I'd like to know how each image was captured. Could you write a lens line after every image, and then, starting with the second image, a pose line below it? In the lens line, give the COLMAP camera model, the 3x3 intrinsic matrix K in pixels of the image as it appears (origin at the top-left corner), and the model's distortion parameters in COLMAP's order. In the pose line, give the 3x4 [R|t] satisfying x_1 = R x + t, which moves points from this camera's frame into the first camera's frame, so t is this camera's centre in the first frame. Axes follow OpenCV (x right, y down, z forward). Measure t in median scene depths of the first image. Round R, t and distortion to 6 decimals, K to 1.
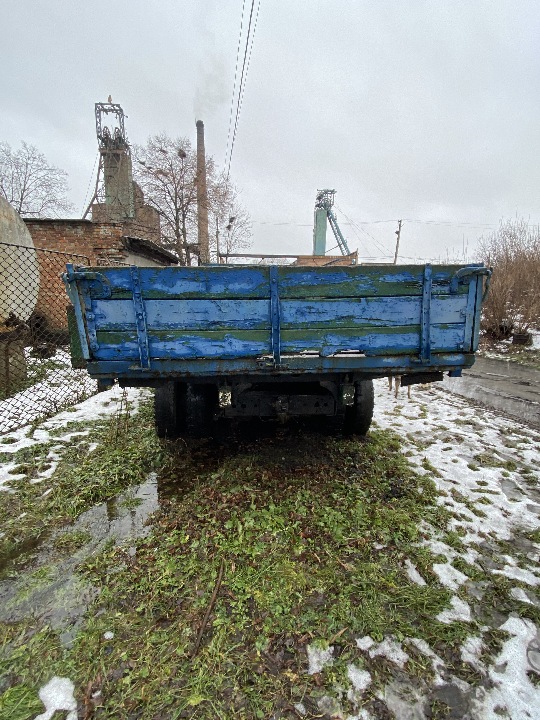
lens RADIAL K [[347.3, 0, 270.0], [0, 347.3, 360.0], [0, 0, 1]] dist [0.016110, -0.018806]
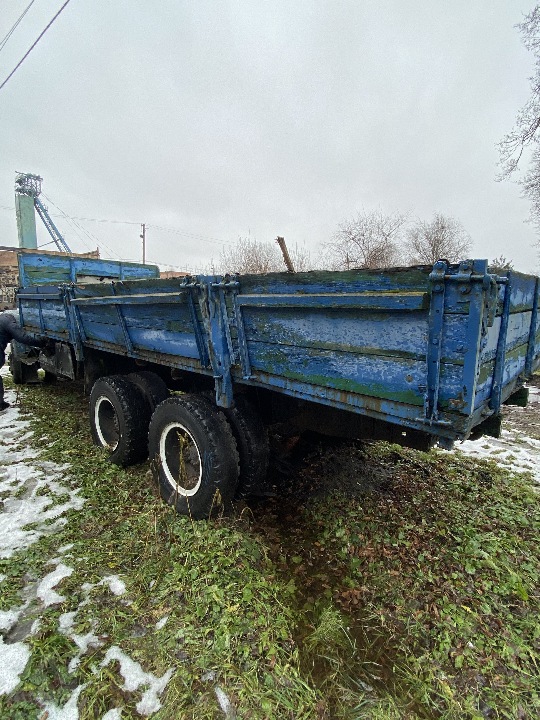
lens RADIAL K [[347.3, 0, 270.0], [0, 347.3, 360.0], [0, 0, 1]] dist [0.016110, -0.018806]
pose [[0.744766, -0.114718, 0.657392, -0.532764], [0.120280, 0.992056, 0.036852, -0.076301], [-0.656397, 0.051625, 0.752647, 0.337900]]
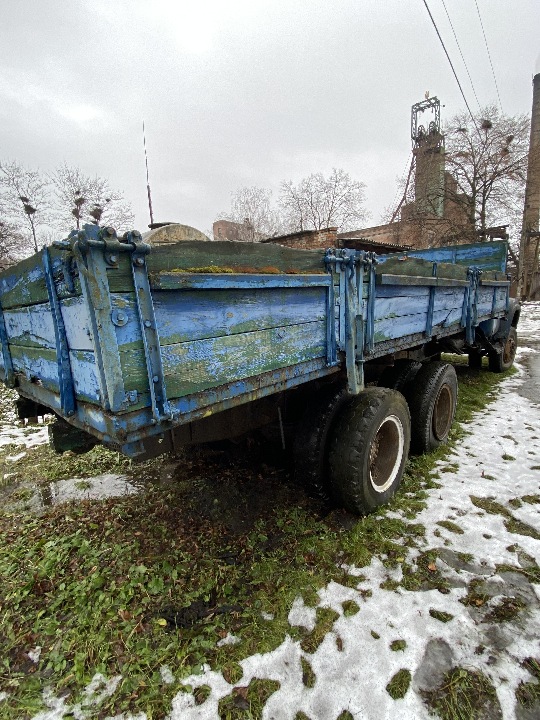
lens RADIAL K [[347.3, 0, 270.0], [0, 347.3, 360.0], [0, 0, 1]] dist [0.016110, -0.018806]
pose [[0.681005, 0.084745, -0.727358, 0.526572], [-0.079320, 0.995973, 0.041776, -0.070970], [0.727970, 0.029245, 0.684985, 0.397694]]
